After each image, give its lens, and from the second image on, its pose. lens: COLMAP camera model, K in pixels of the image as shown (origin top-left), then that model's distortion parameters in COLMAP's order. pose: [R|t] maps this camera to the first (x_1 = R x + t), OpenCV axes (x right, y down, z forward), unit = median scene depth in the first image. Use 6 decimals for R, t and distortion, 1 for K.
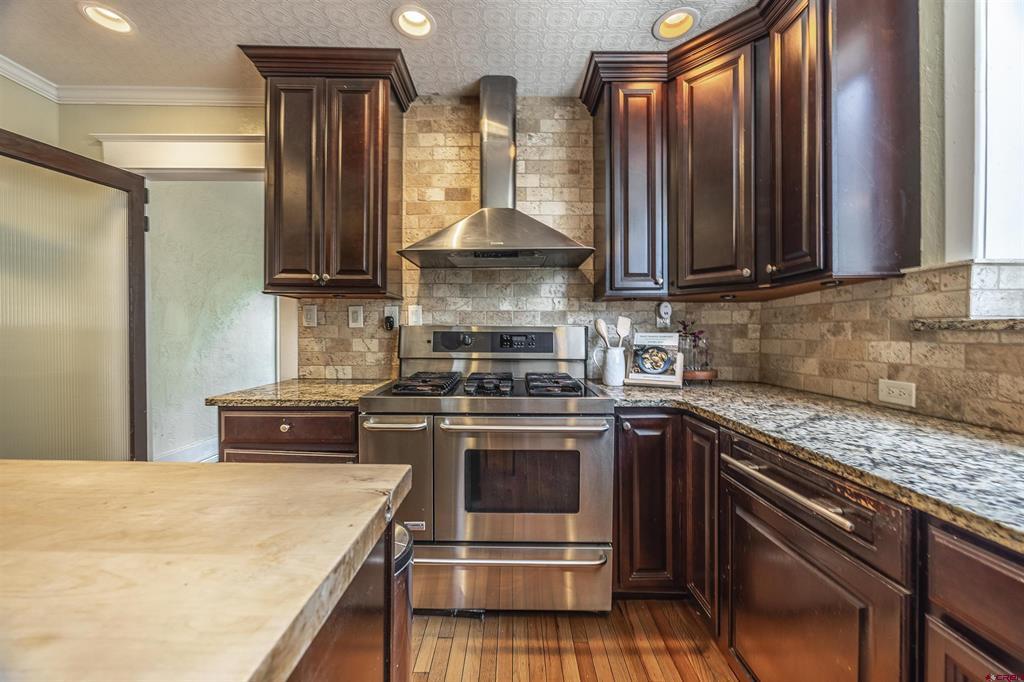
lens RADIAL K [[389.5, 0, 511.6], [0, 389.5, 333.0], [0, 0, 1]] dist [0.000081, 0.000161]
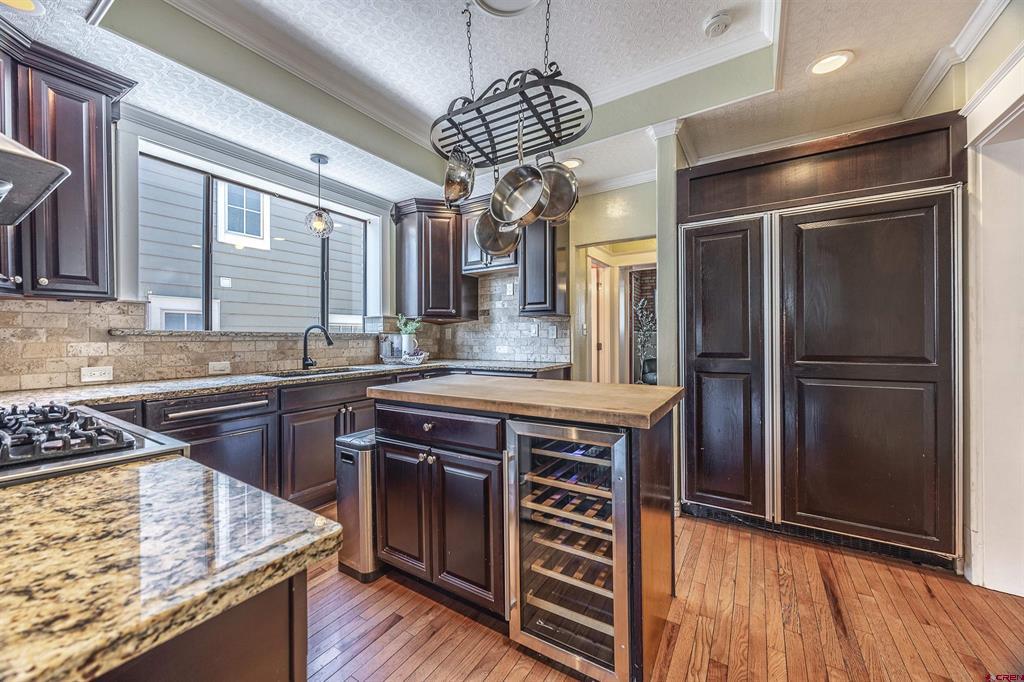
lens RADIAL K [[389.5, 0, 510.3], [0, 389.5, 339.9], [0, 0, 1]] dist [0.000081, 0.000161]
pose [[-0.846863, 0.001906, 0.531808, -1.258078], [0.007952, 0.999927, 0.009079, 0.010492], [-0.531752, 0.011918, -0.846817, 1.401168]]
